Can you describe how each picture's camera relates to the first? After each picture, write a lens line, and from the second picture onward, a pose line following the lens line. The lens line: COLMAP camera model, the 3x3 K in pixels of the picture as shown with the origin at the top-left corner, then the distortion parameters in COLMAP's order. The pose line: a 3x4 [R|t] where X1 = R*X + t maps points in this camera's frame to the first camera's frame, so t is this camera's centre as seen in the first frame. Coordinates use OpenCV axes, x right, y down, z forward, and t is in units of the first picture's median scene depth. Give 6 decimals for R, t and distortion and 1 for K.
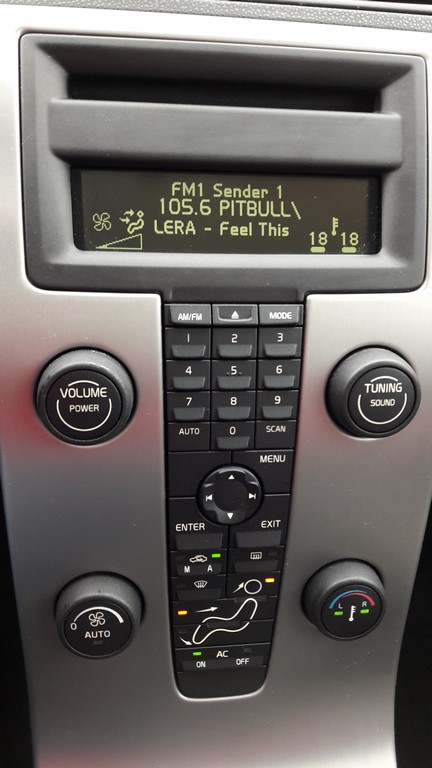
lens RADIAL K [[631.7, 0, 216.0], [0, 631.7, 384.0], [0, 0, 1]] dist [0.155142, -0.396180]
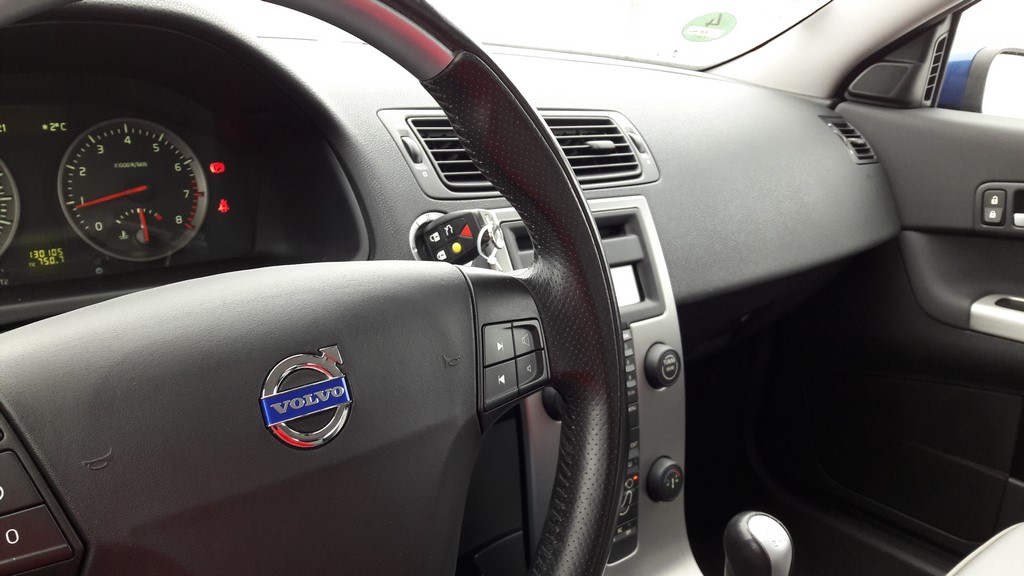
lens RADIAL K [[842.2, 0, 511.1], [0, 842.2, 284.3], [0, 0, 1]] dist [0.155142, -0.396180]
pose [[0.823731, -0.146140, 0.547824, -1.627955], [0.243091, 0.963930, -0.108380, -0.061387], [-0.512225, 0.222447, 0.829544, -1.088002]]
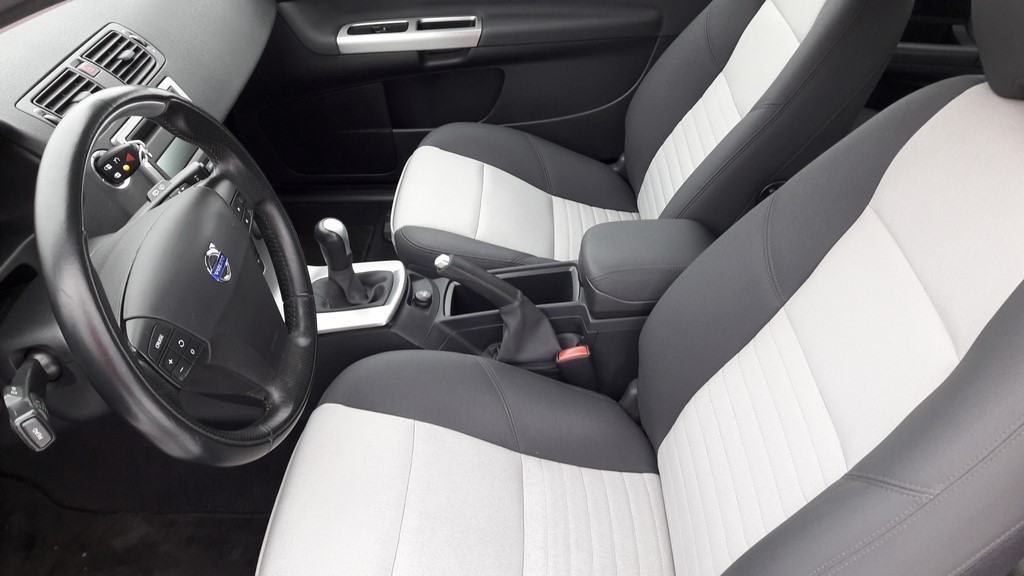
lens RADIAL K [[842.2, 0, 511.1], [0, 842.2, 284.3], [0, 0, 1]] dist [0.155142, -0.396180]
pose [[0.142673, -0.642758, 0.752666, -3.595247], [0.504799, 0.701363, 0.503258, -1.166819], [-0.851365, 0.308144, 0.424529, -2.204953]]
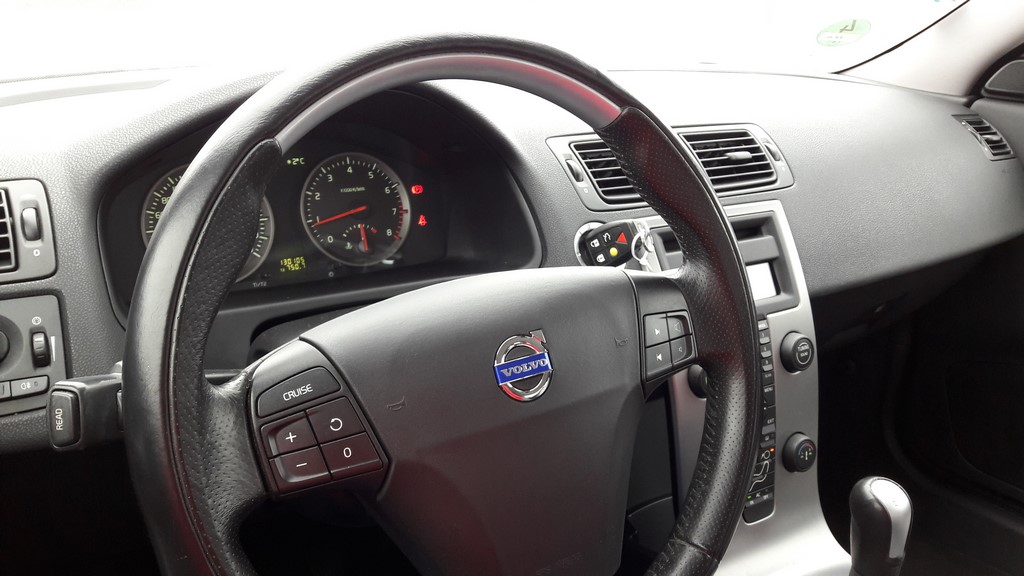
lens RADIAL K [[841.2, 0, 512.5], [0, 841.2, 291.3], [0, 0, 1]] dist [0.165618, -0.388501]
pose [[0.897187, -0.162187, 0.410793, -1.929752], [0.233639, 0.963617, -0.129827, -0.036685], [-0.374791, 0.212456, 0.902438, -1.468791]]
